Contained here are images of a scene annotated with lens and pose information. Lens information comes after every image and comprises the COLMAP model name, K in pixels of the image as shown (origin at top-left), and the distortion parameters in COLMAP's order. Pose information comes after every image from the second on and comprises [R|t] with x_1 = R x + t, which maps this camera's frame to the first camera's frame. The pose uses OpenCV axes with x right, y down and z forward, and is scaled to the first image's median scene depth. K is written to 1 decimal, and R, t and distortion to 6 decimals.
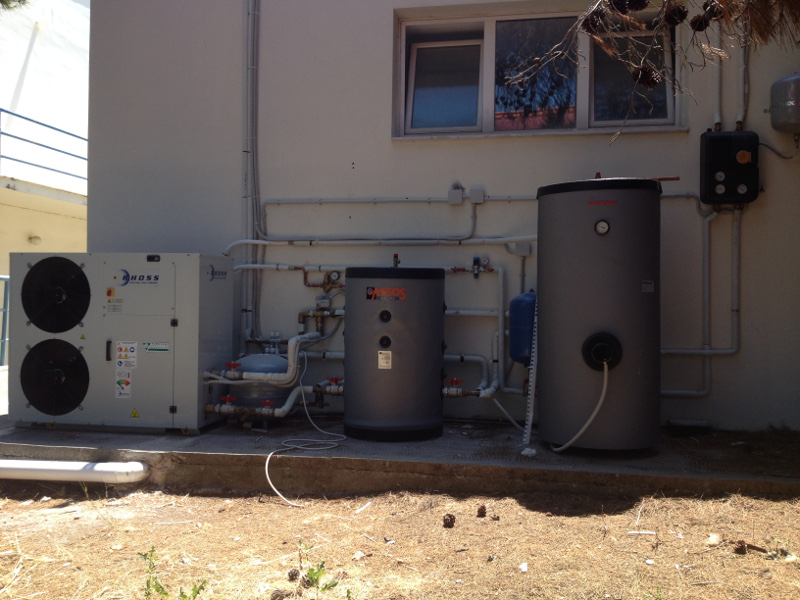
lens RADIAL K [[751.6, 0, 400.0], [0, 751.6, 300.0], [0, 0, 1]] dist [0.181579, -0.427537]
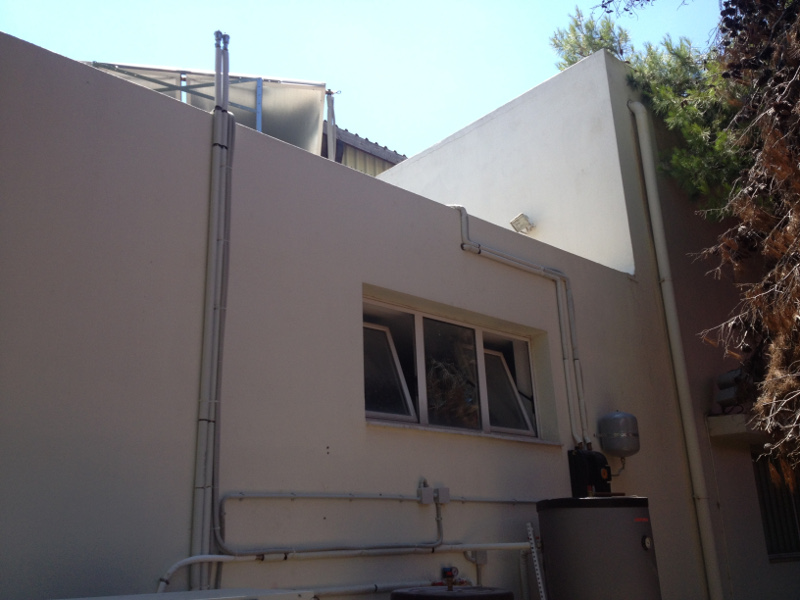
lens RADIAL K [[751.6, 0, 400.0], [0, 751.6, 300.0], [0, 0, 1]] dist [0.181579, -0.427537]
pose [[0.596000, 0.220930, 0.771993, -0.652051], [0.046291, 0.950353, -0.307711, -0.077095], [-0.801649, 0.219132, 0.556183, 0.449080]]
